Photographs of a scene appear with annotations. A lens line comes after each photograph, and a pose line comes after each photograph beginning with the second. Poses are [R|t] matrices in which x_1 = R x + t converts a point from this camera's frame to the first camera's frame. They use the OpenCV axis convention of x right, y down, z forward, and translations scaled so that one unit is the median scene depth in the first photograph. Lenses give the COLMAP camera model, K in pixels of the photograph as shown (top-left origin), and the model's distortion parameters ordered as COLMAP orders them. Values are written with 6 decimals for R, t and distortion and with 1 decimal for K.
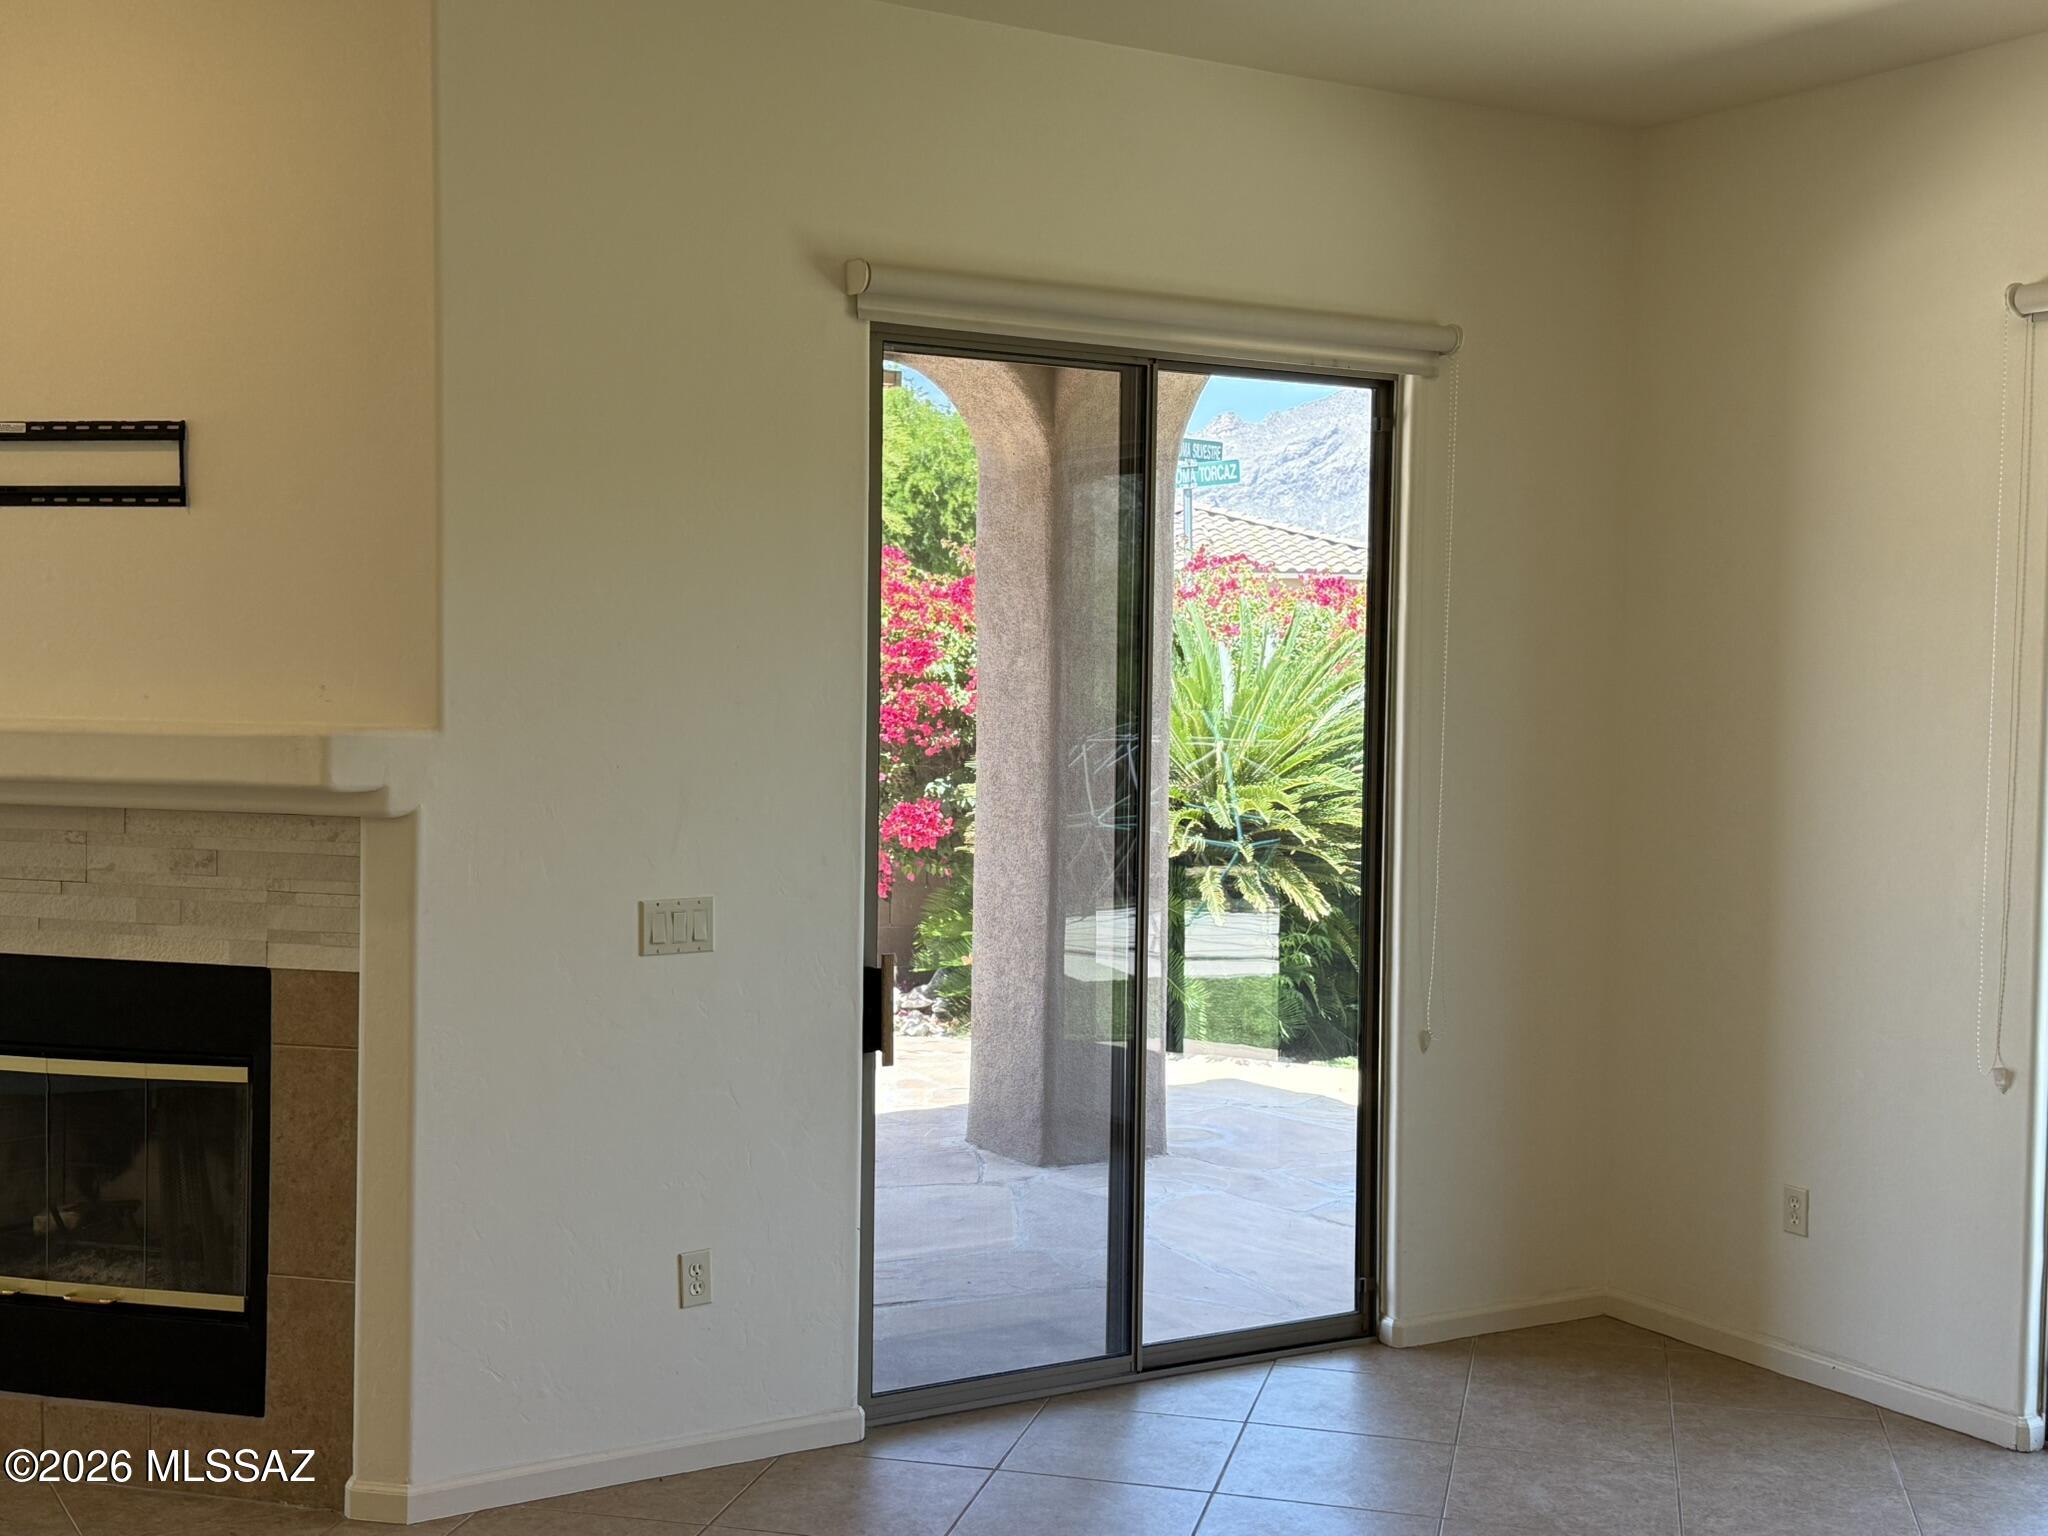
lens RADIAL K [[2365.1, 0, 999.6], [0, 2365.1, 783.5], [0, 0, 1]] dist [0.199477, -0.457914]
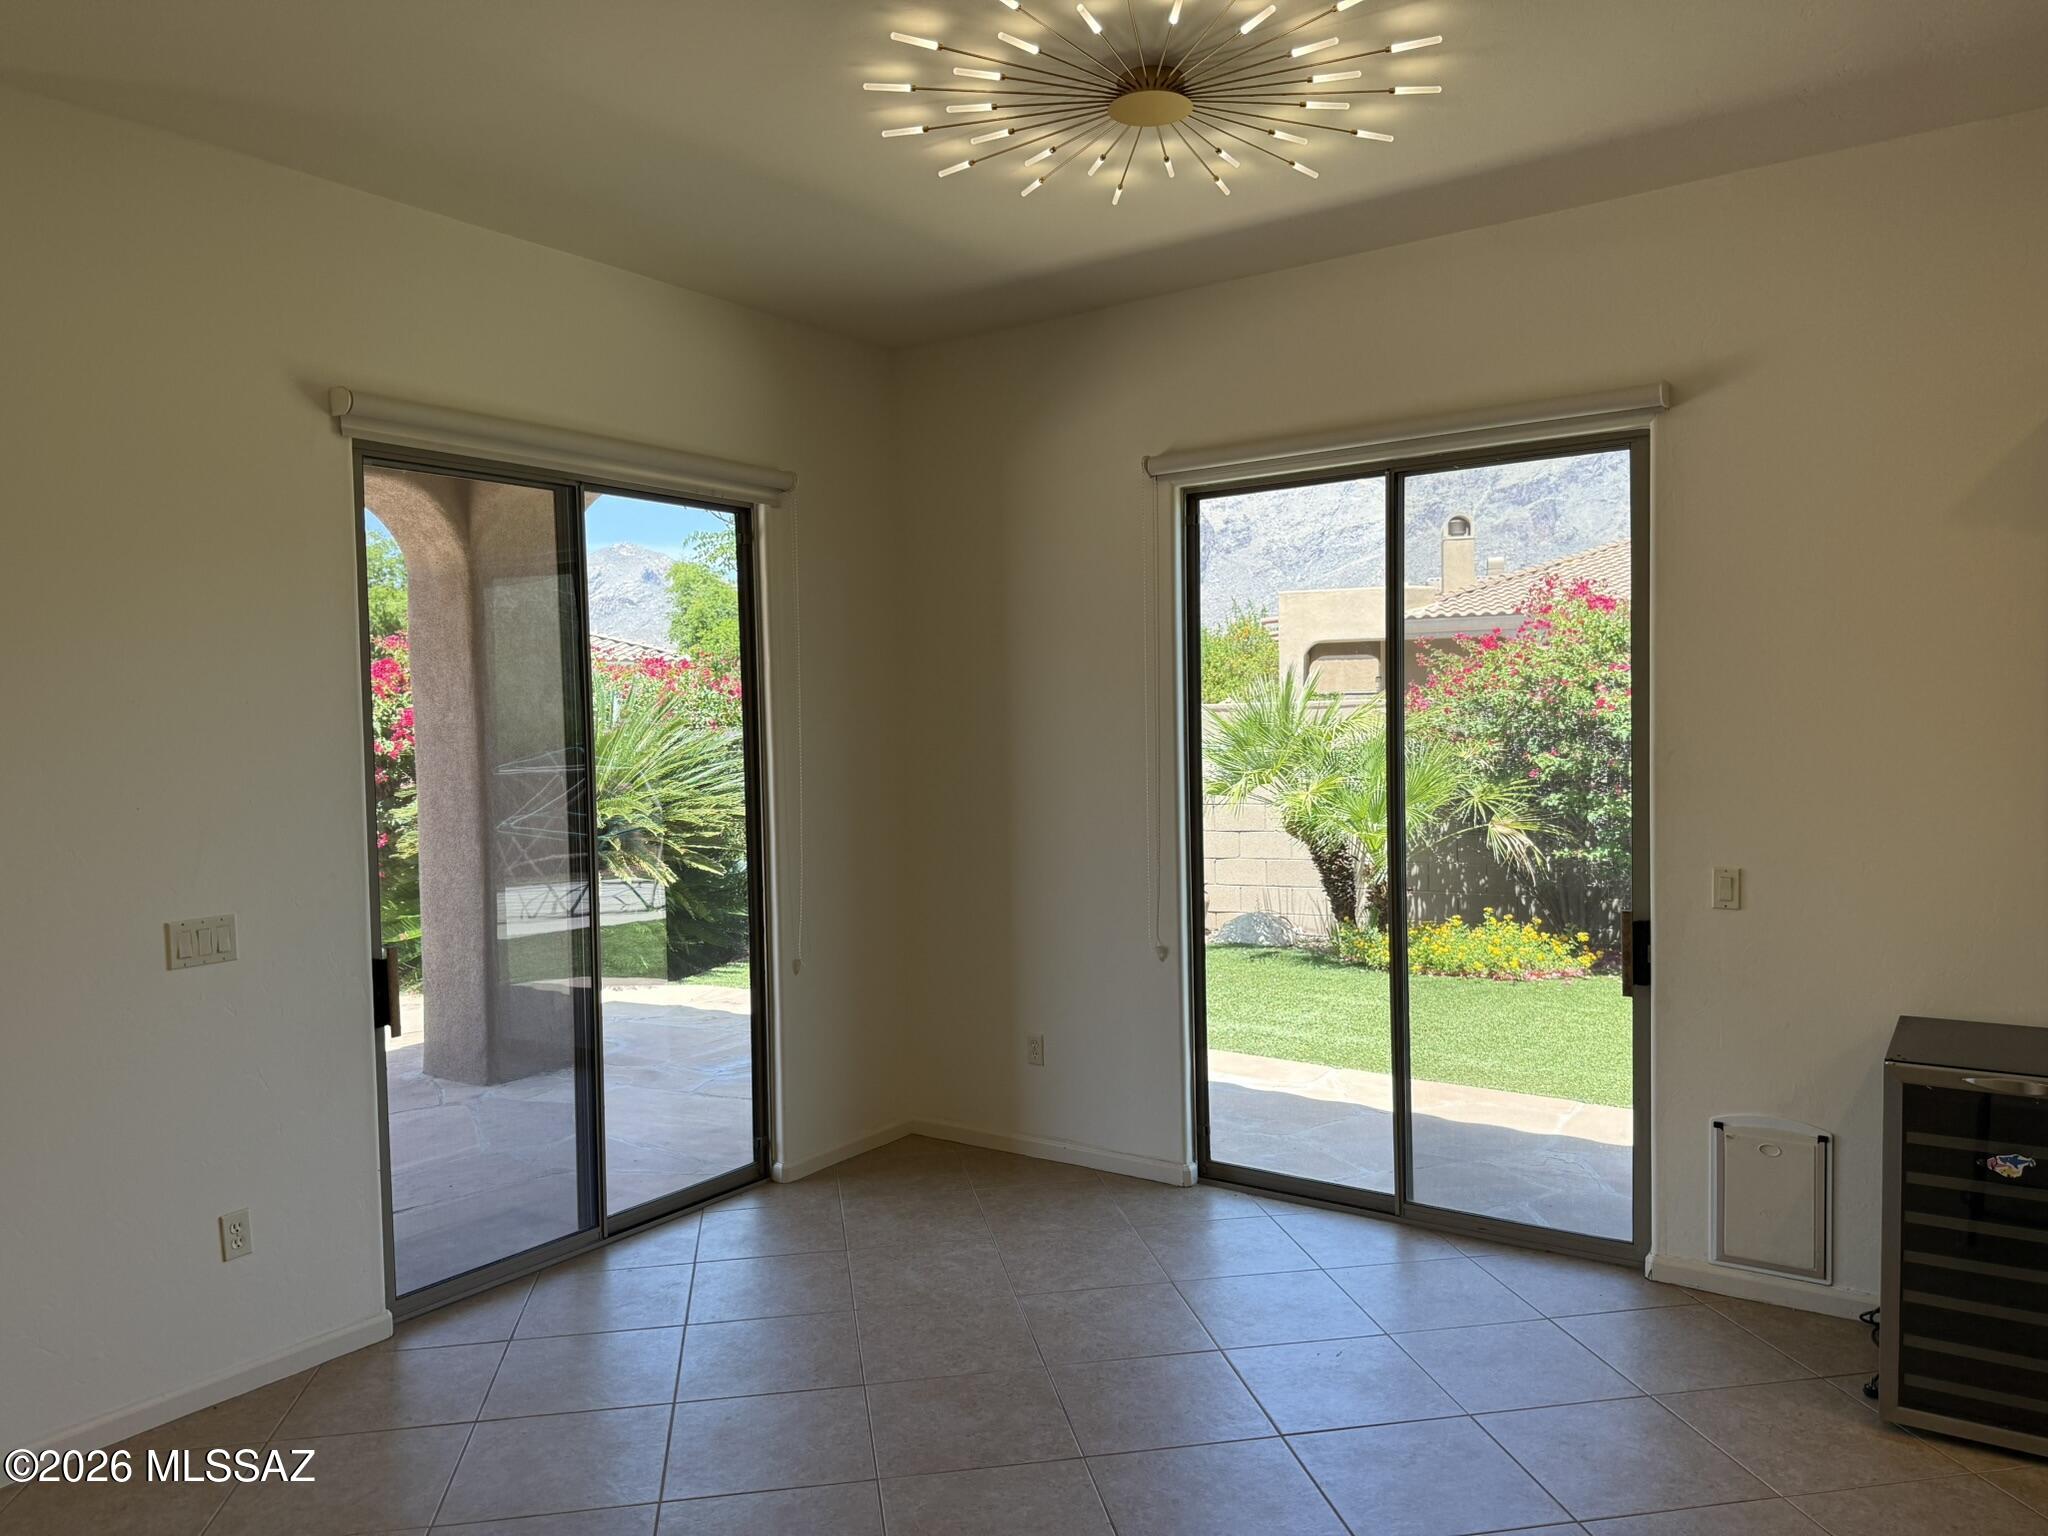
lens RADIAL K [[1430.8, 0, 1024.0], [0, 1430.8, 768.0], [0, 0, 1]] dist [0.094485, -0.162205]
pose [[0.909804, -0.046130, 0.412467, -0.049473], [0.052650, 0.998603, -0.004451, -0.000761], [-0.411685, 0.025766, 0.910962, 0.153428]]
